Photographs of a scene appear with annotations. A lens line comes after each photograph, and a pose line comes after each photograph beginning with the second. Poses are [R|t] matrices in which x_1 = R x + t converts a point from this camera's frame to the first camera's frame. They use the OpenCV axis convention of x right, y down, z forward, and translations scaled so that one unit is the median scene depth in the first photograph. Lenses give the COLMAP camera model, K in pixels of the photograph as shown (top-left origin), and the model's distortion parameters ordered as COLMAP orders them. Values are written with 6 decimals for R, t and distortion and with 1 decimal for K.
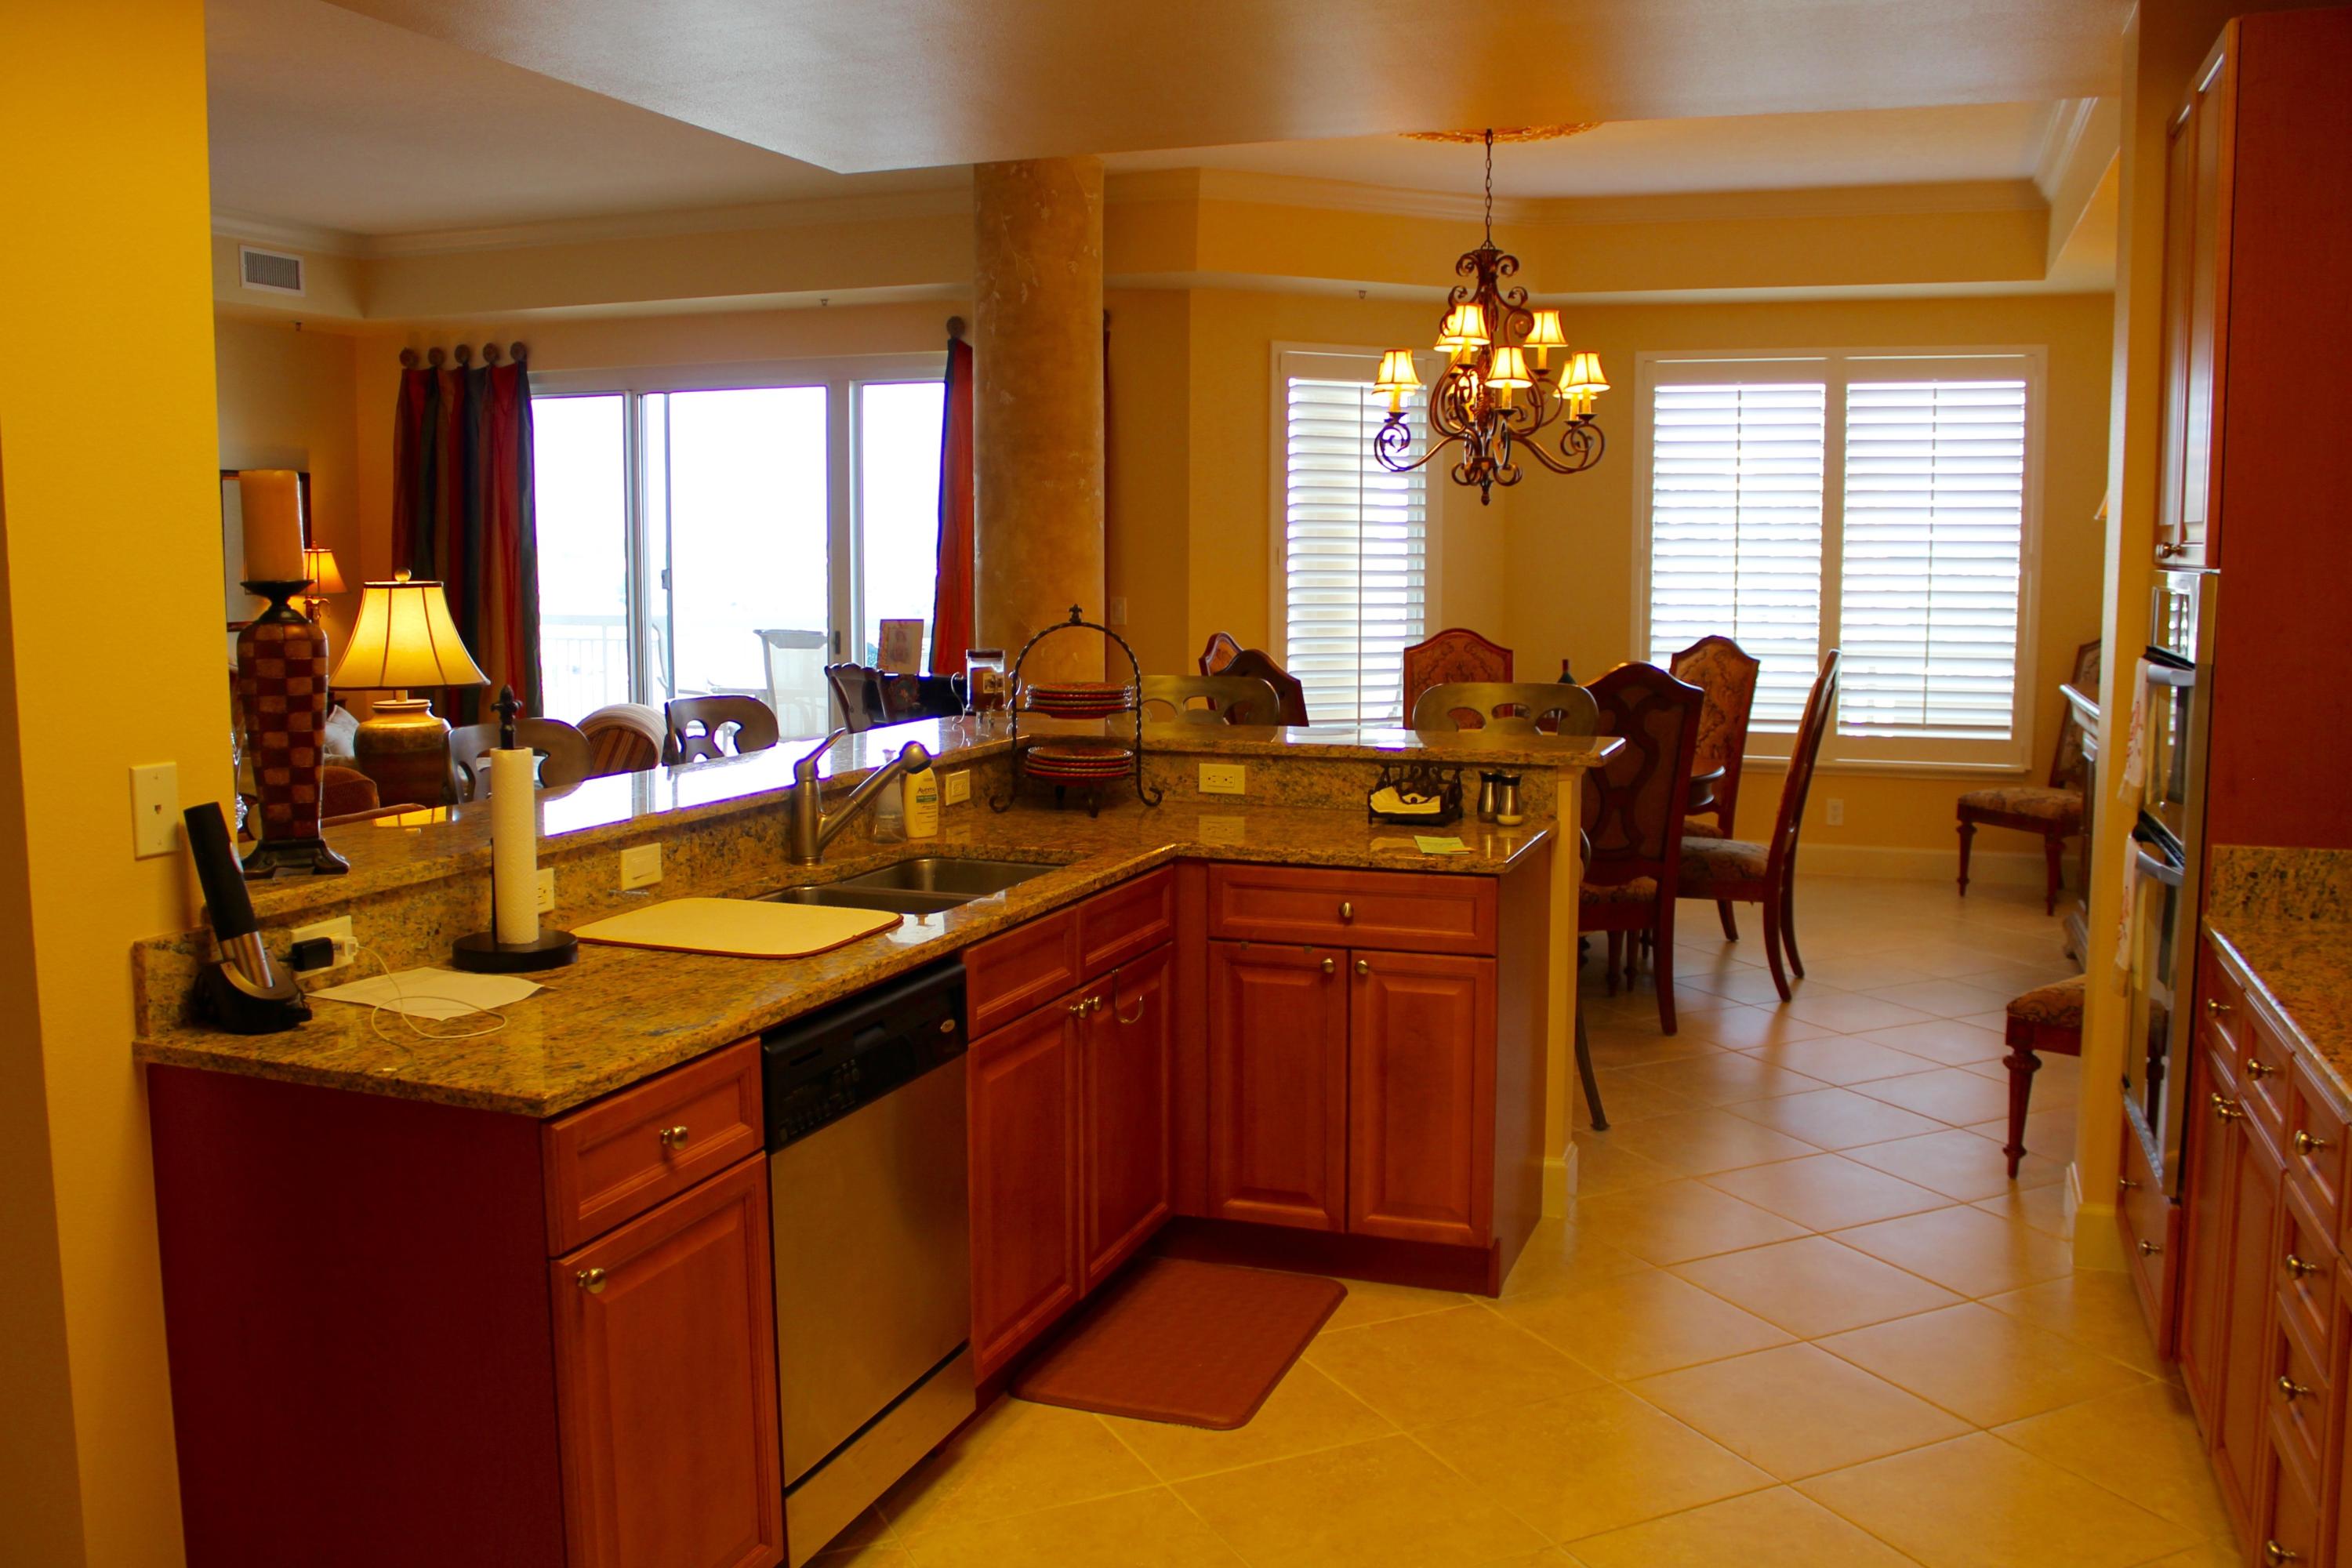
lens RADIAL K [[1957.0, 0, 1179.0], [0, 1957.0, 759.3], [0, 0, 1]] dist [-0.153113, 0.130390]
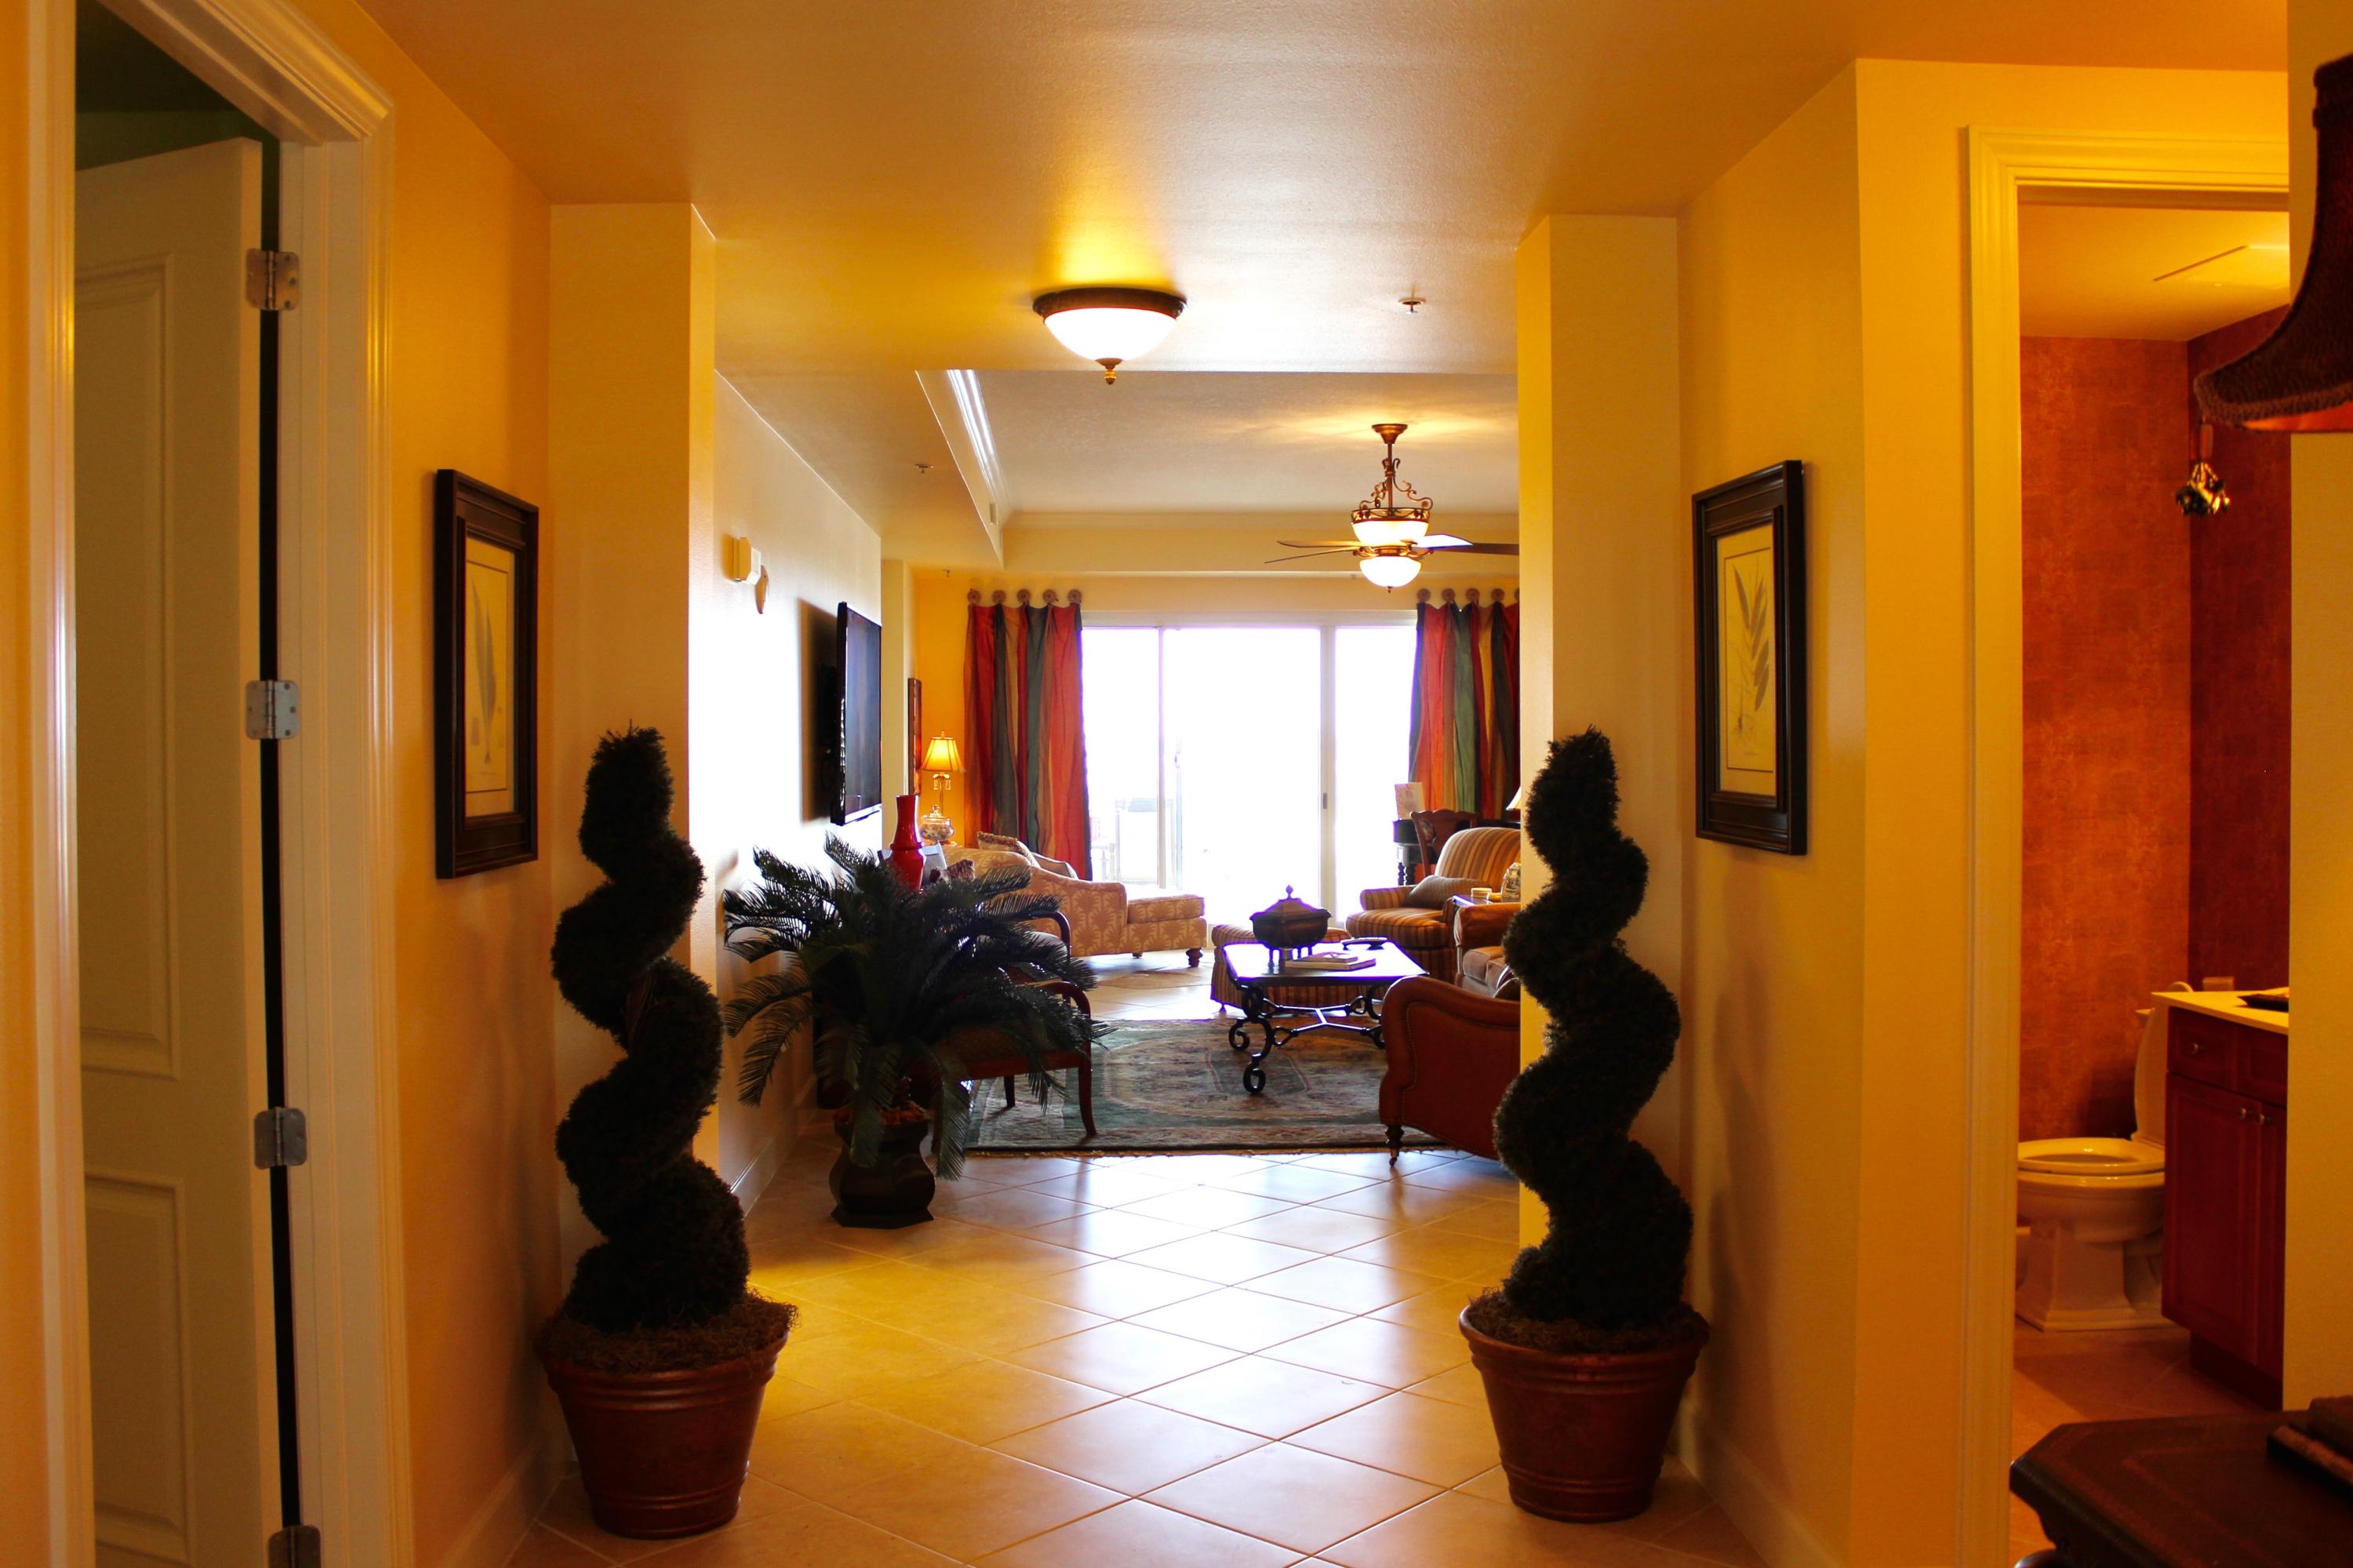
lens RADIAL K [[1957.9, 0, 1179.5], [0, 1957.9, 759.3], [0, 0, 1]] dist [-0.153113, 0.130390]
pose [[0.915590, -0.012124, 0.401930, -0.906528], [0.051989, 0.994725, -0.088425, 0.033493], [-0.398738, 0.101857, 0.911391, -0.318166]]
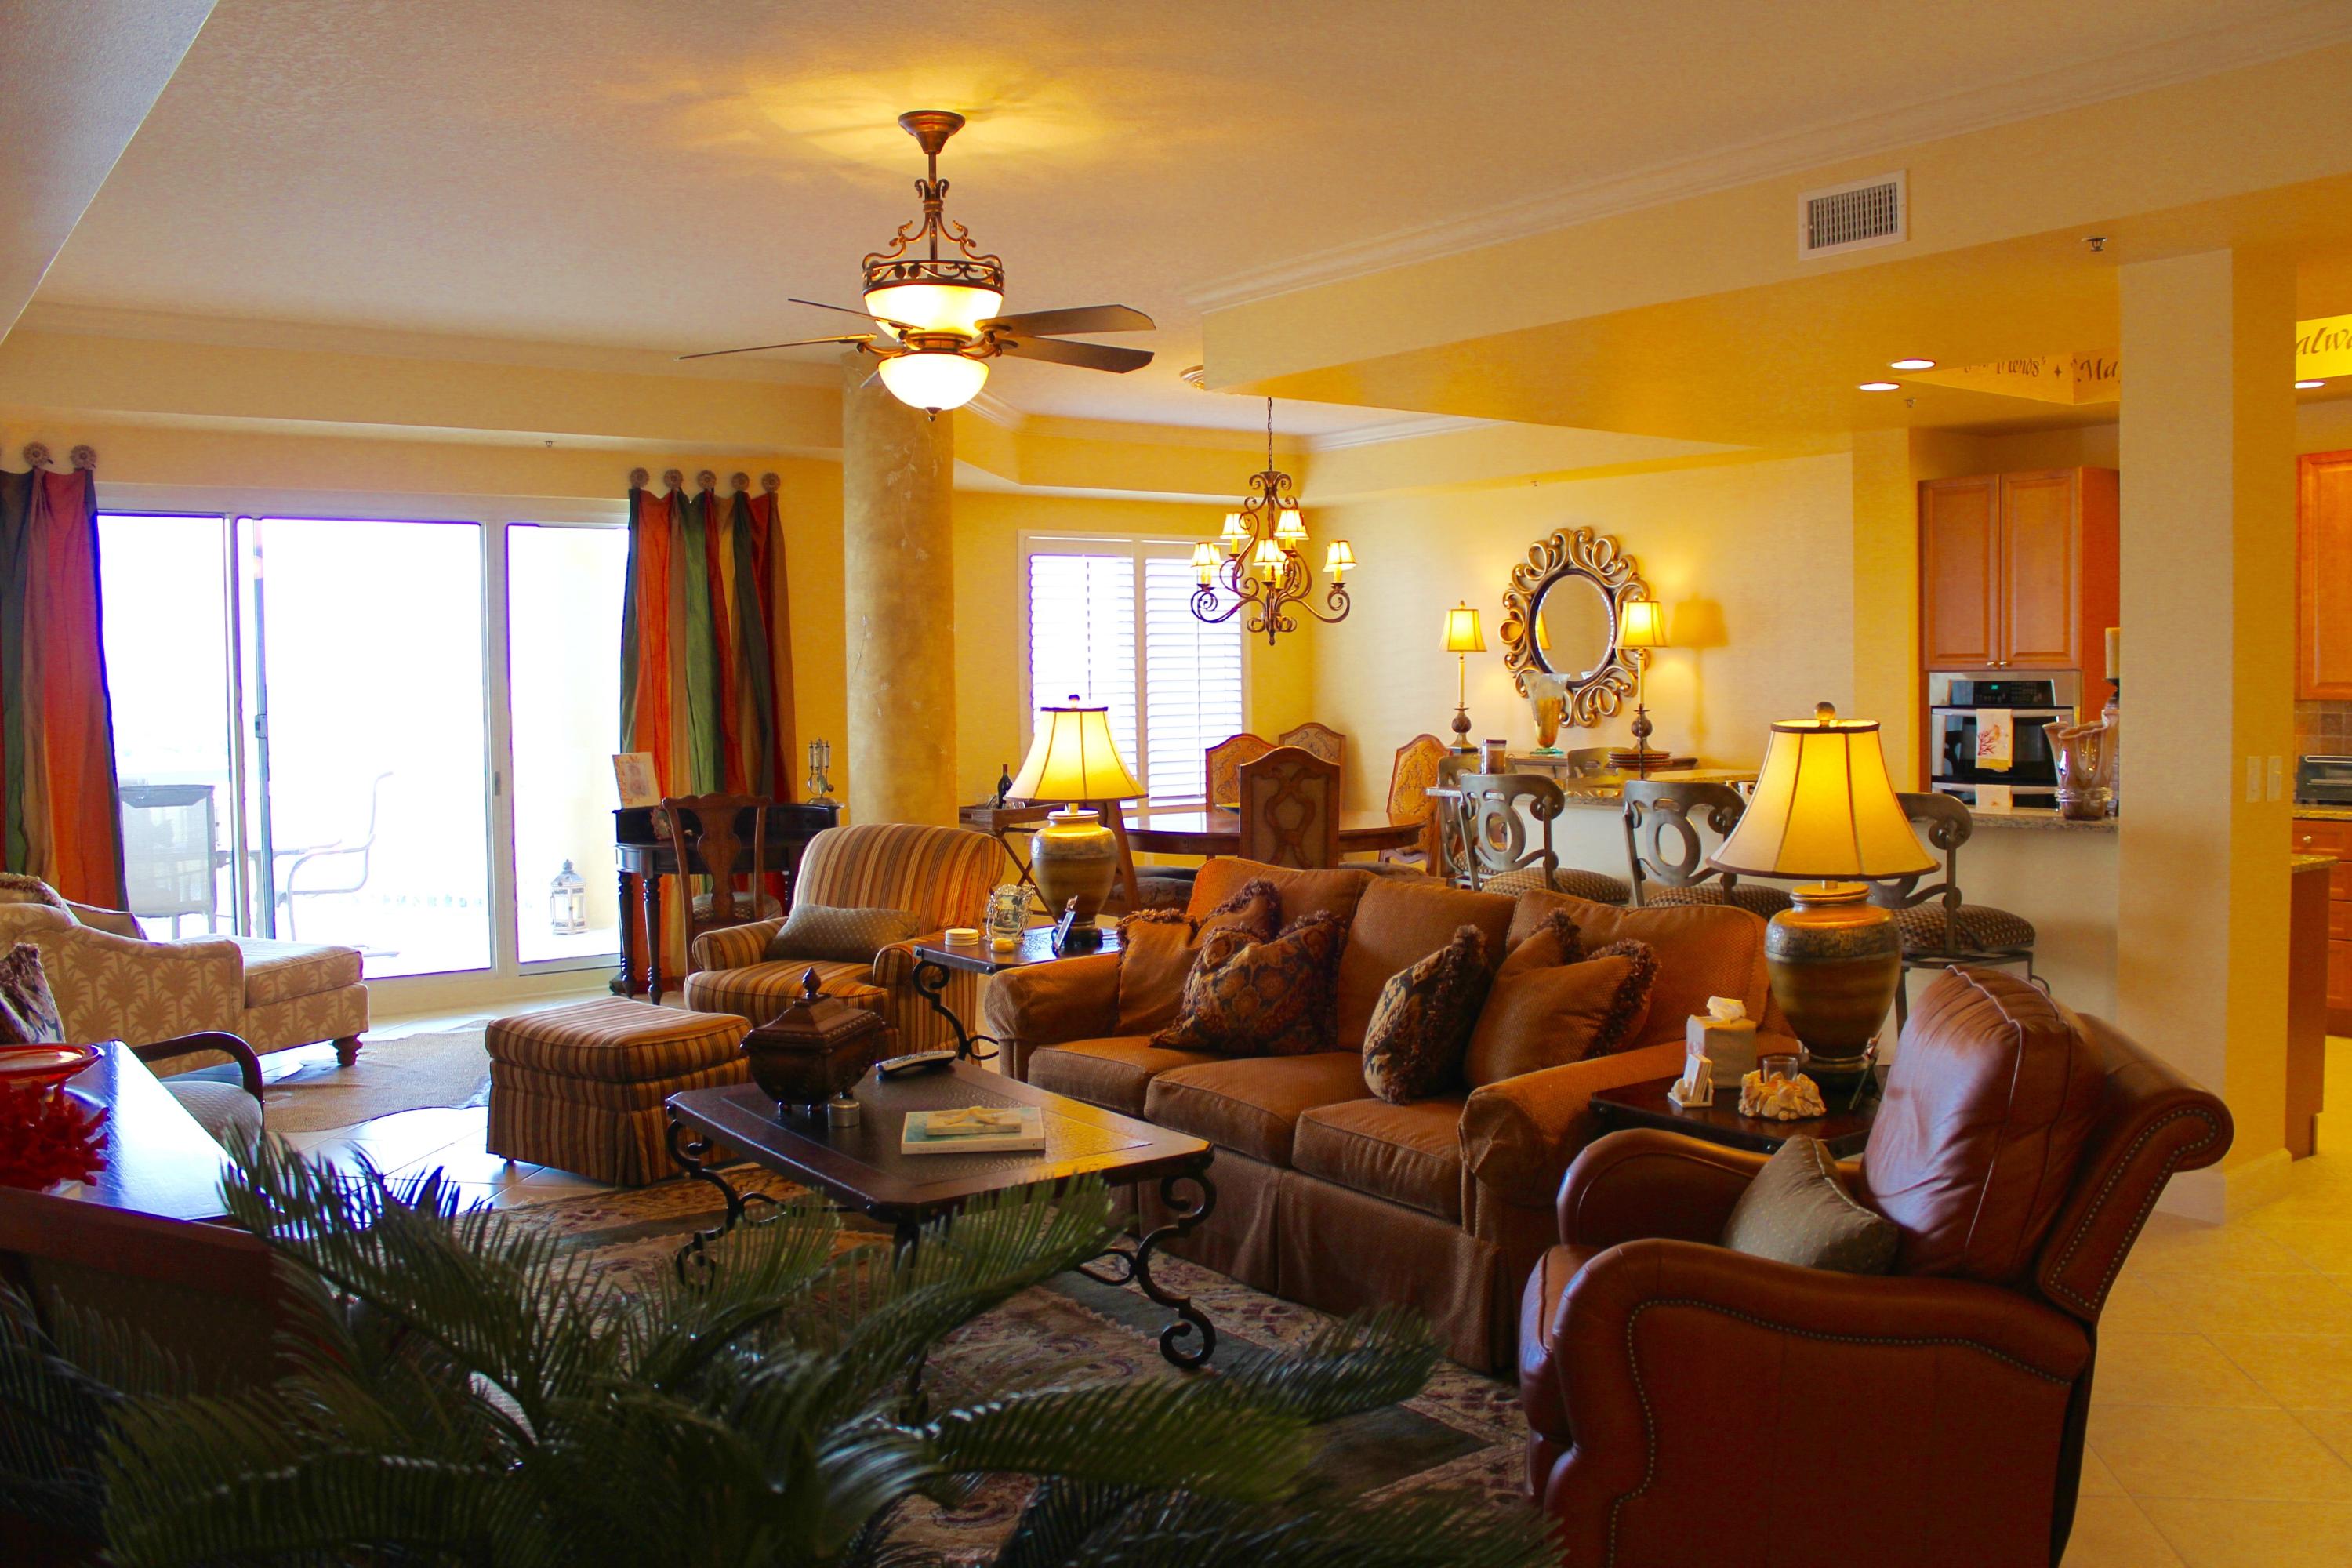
lens RADIAL K [[1957.0, 0, 1179.0], [0, 1957.0, 759.3], [0, 0, 1]] dist [-0.153113, 0.130390]
pose [[0.544561, -0.047190, 0.837393, -0.830578], [0.107164, 0.994147, -0.013665, -0.024677], [-0.831847, 0.097180, 0.546431, 0.196055]]
